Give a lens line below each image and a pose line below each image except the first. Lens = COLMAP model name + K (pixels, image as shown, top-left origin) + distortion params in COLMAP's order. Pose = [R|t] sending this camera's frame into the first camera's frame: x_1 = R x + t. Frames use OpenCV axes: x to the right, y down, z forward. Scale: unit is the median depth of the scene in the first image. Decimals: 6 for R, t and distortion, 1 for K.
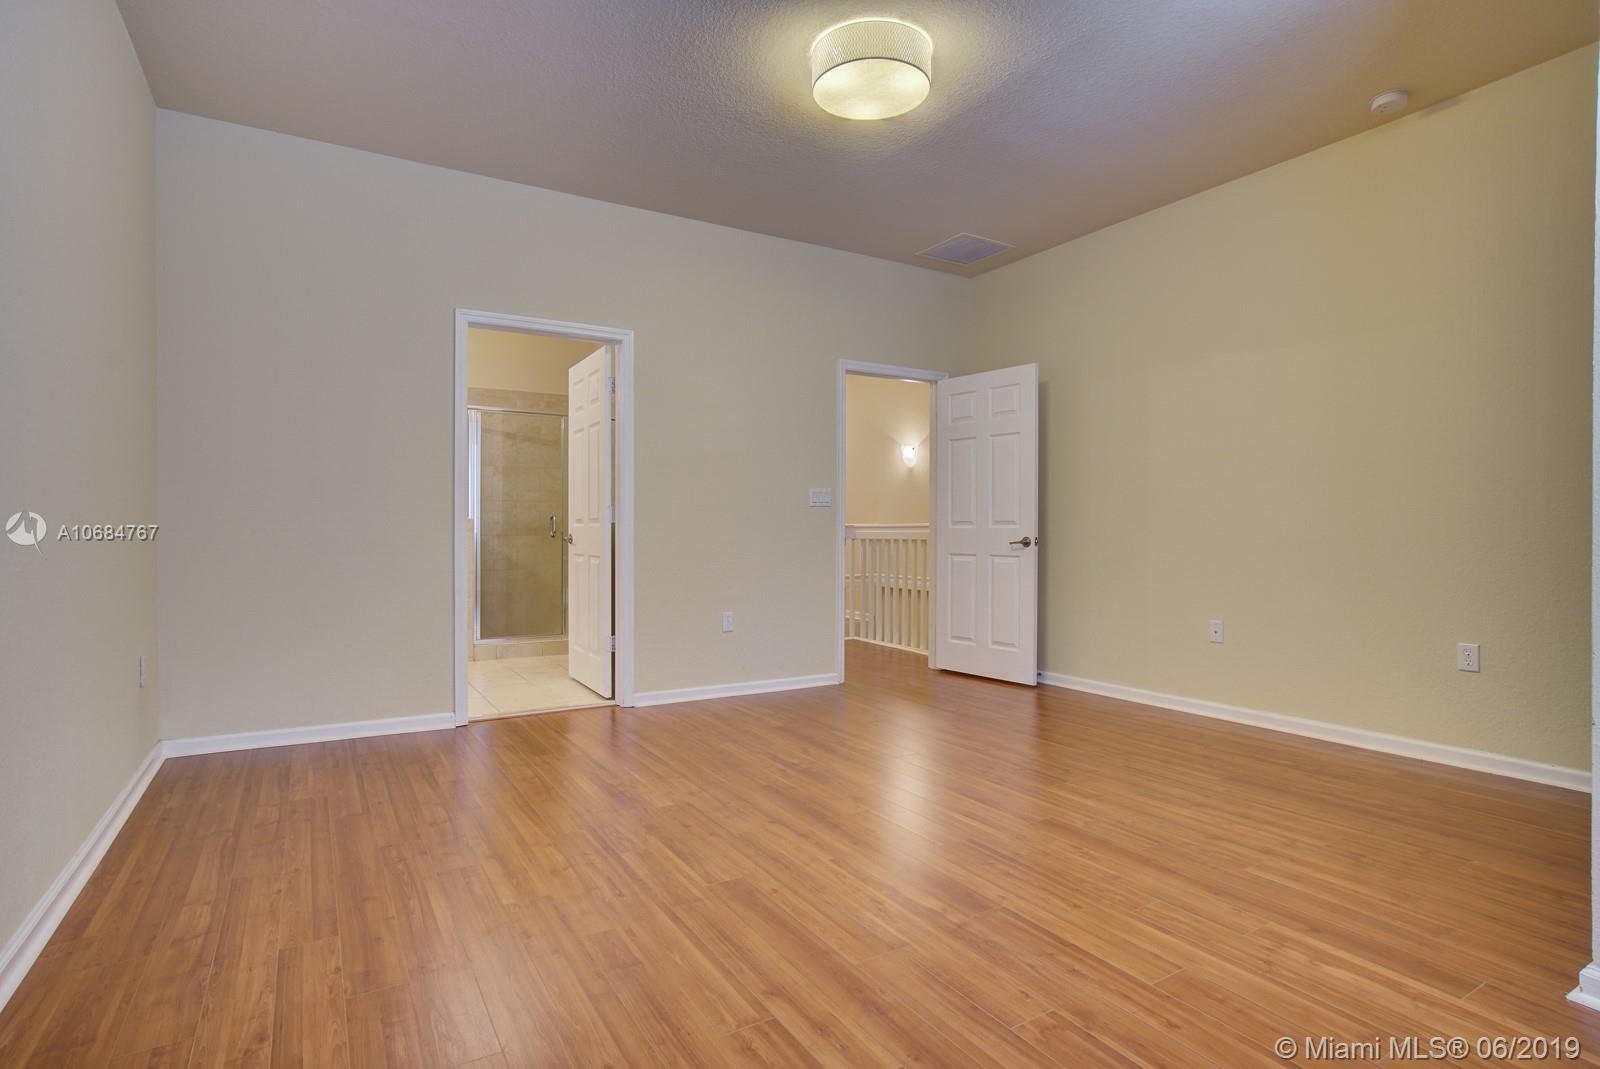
lens RADIAL K [[811.4, 0, 799.3], [0, 811.4, 532.3], [0, 0, 1]] dist [-0.036748, 0.015264]
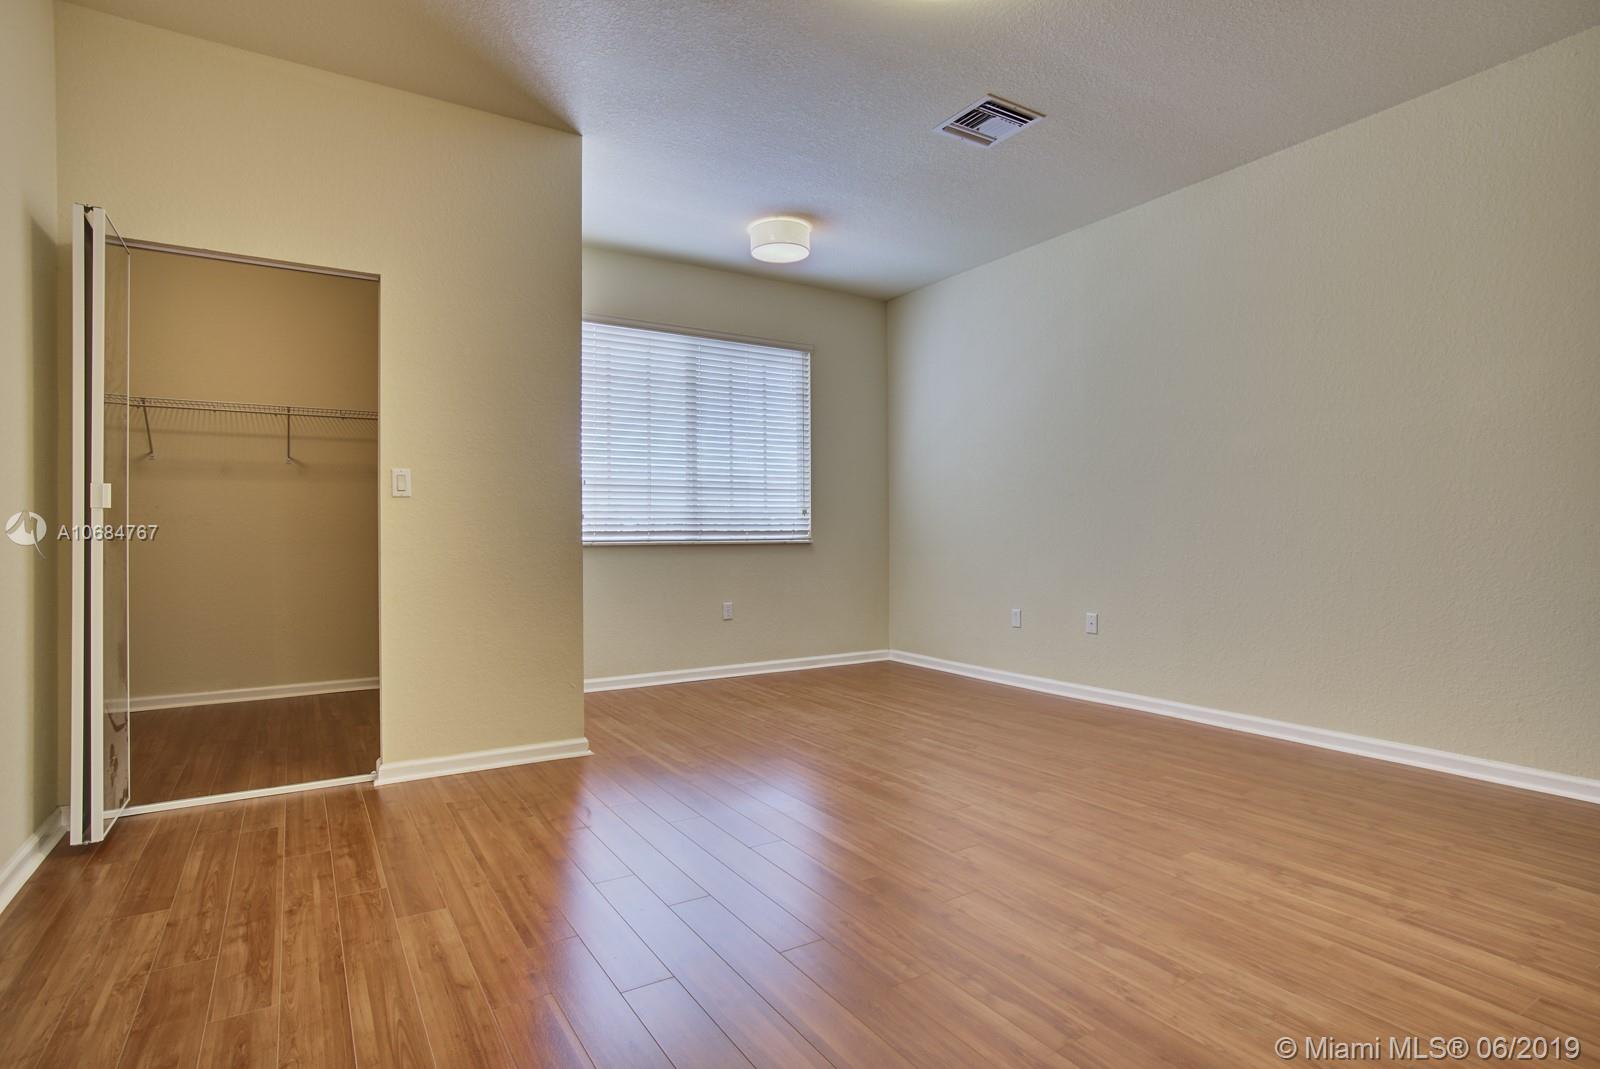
lens RADIAL K [[811.4, 0, 800.8], [0, 811.4, 533.7], [0, 0, 1]] dist [-0.036748, 0.015264]
pose [[-0.999905, 0.002277, -0.013602, 0.254889], [0.002249, 0.999995, 0.002082, -0.004315], [0.013607, 0.002051, -0.999905, 1.829415]]
